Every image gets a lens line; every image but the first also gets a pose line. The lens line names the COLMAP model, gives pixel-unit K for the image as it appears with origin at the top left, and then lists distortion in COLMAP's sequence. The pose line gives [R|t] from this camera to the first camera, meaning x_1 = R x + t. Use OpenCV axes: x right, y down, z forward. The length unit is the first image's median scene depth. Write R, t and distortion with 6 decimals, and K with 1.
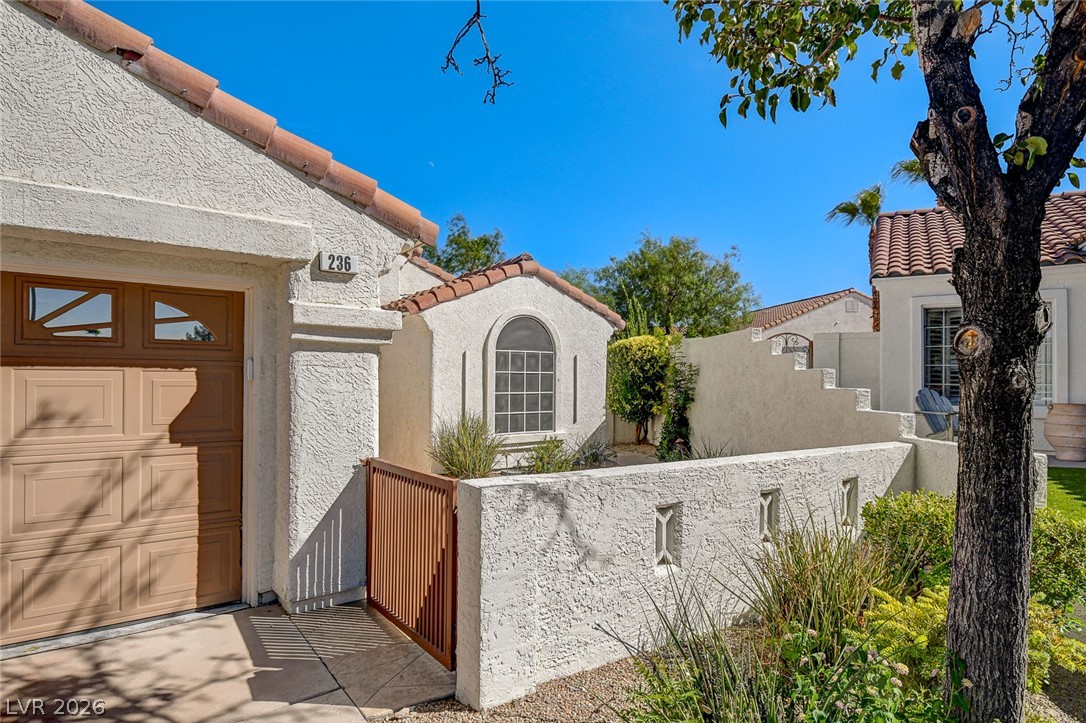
lens RADIAL K [[588.4, 0, 545.3], [0, 588.4, 372.6], [0, 0, 1]] dist [0.008387, 0.000673]
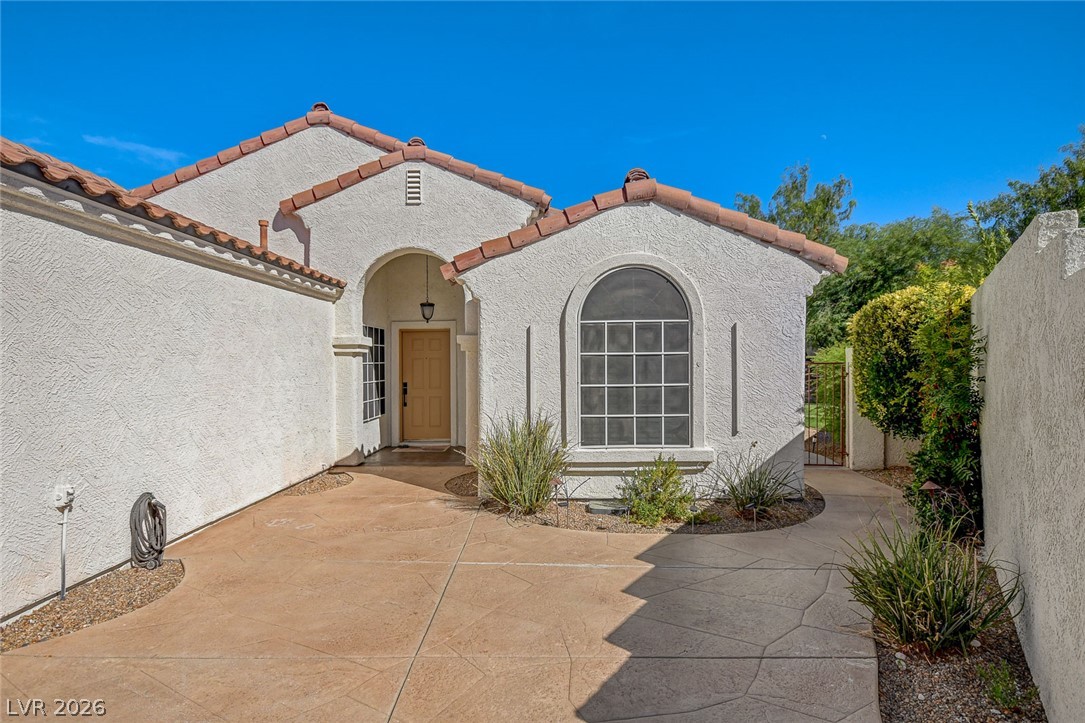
lens RADIAL K [[568.2, 0, 541.0], [0, 568.2, 363.3], [0, 0, 1]] dist [0.017933, 0.000655]
pose [[0.799252, -0.013433, -0.600846, 0.263184], [0.019203, 0.999811, 0.003191, 0.006715], [0.600689, -0.014089, 0.799359, 0.446178]]
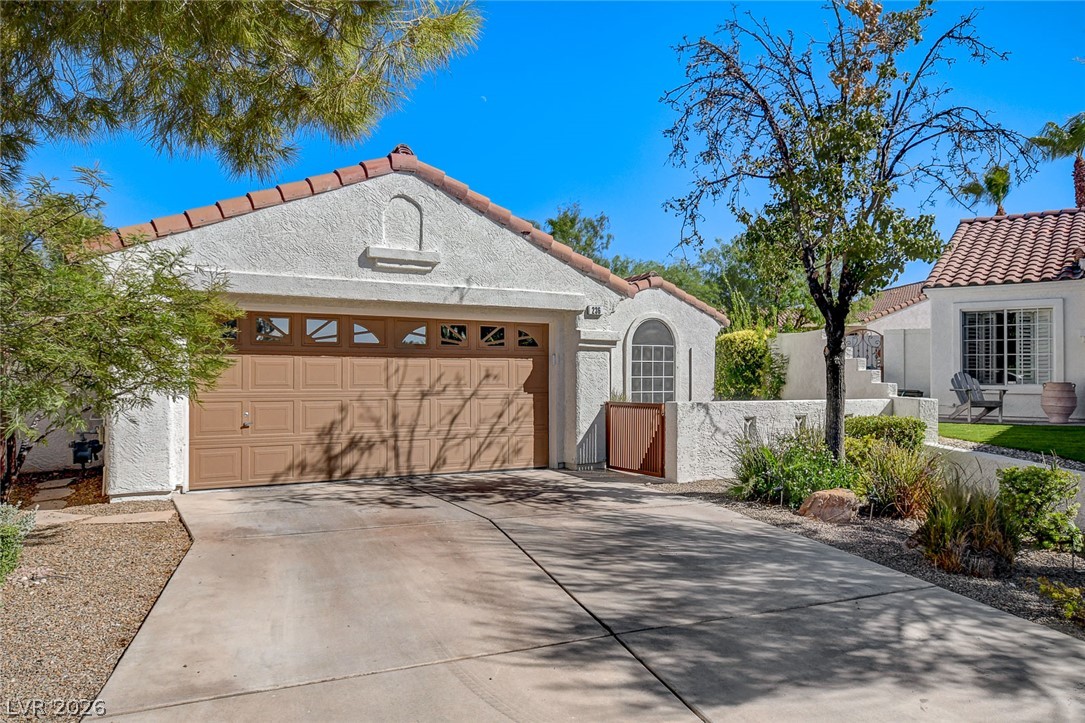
lens RADIAL K [[754.5, 0, 535.3], [0, 754.5, 361.6], [0, 0, 1]] dist [-0.007306, -0.002250]
pose [[0.993149, -0.002688, -0.116827, -0.100719], [0.002394, 0.999994, -0.002662, 0.004003], [0.116834, 0.002364, 0.993149, -0.730379]]
